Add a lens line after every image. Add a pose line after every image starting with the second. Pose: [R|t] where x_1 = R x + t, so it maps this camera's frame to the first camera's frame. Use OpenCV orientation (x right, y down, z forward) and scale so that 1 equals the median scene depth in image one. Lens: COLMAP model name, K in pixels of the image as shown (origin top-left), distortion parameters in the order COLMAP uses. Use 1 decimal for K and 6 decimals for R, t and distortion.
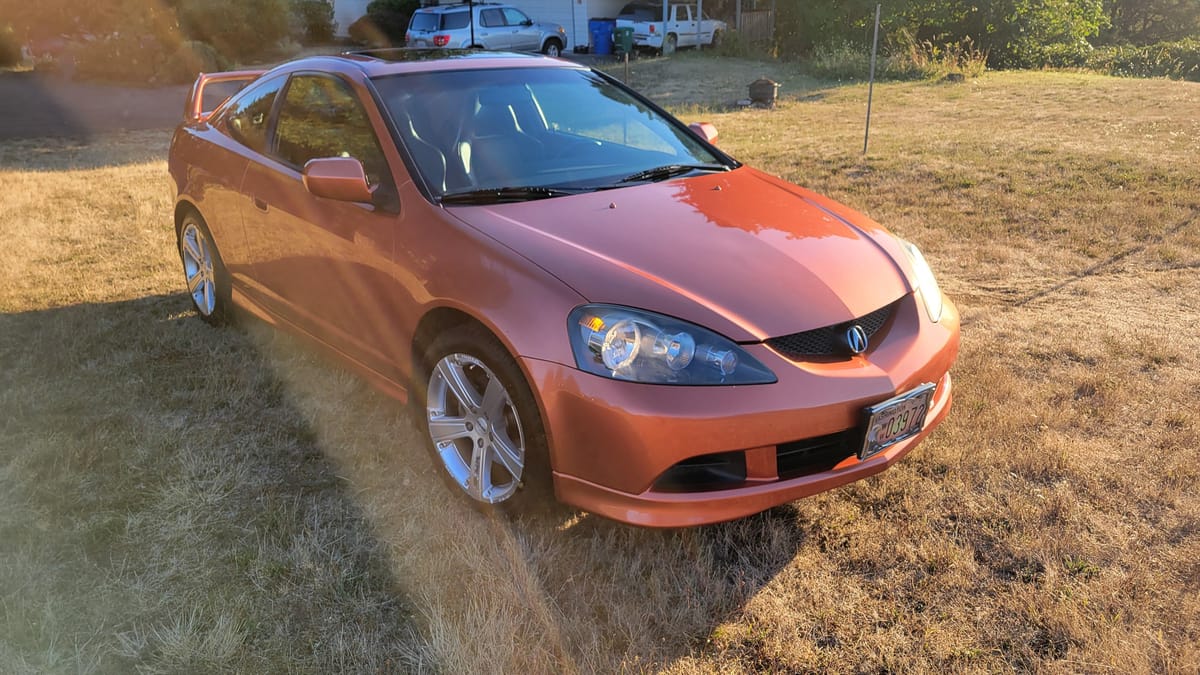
lens RADIAL K [[903.2, 0, 609.3], [0, 903.2, 334.0], [0, 0, 1]] dist [0.053939, -0.040329]
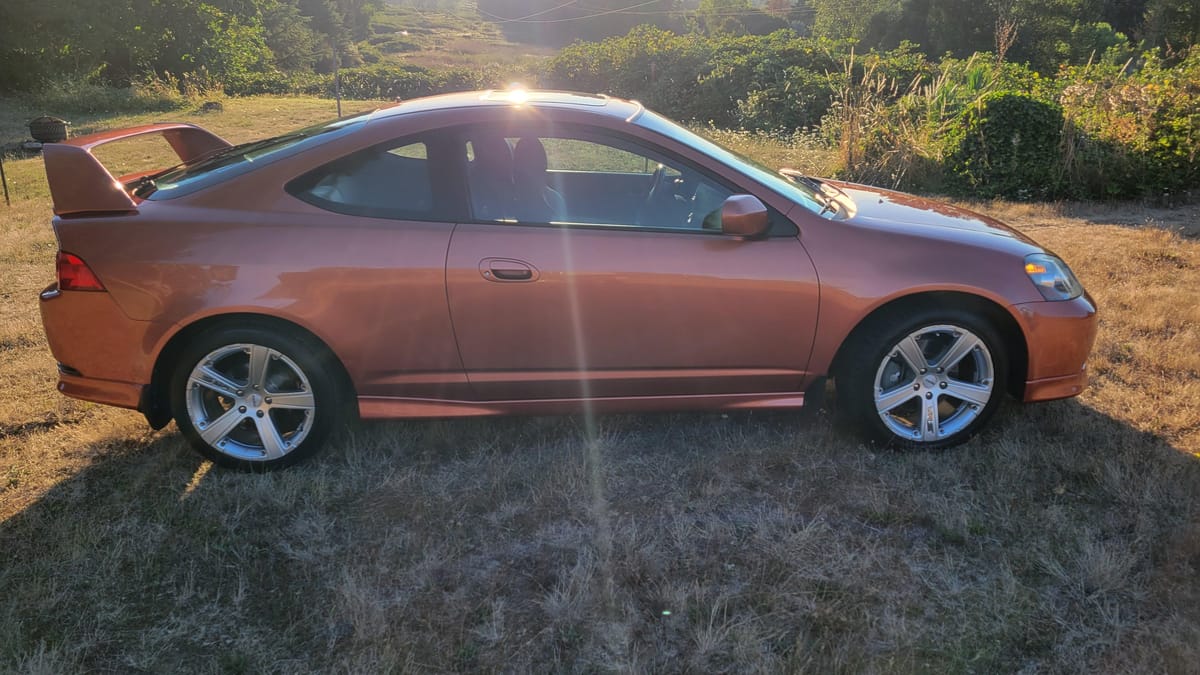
lens RADIAL K [[887.5, 0, 600.0], [0, 887.5, 337.5], [0, 0, 1]] dist [0.058959, -0.038056]
pose [[0.625400, -0.247015, 0.740175, -0.137152], [0.261401, 0.960084, 0.099537, -0.020609], [-0.735217, 0.131232, 0.665007, 0.052328]]
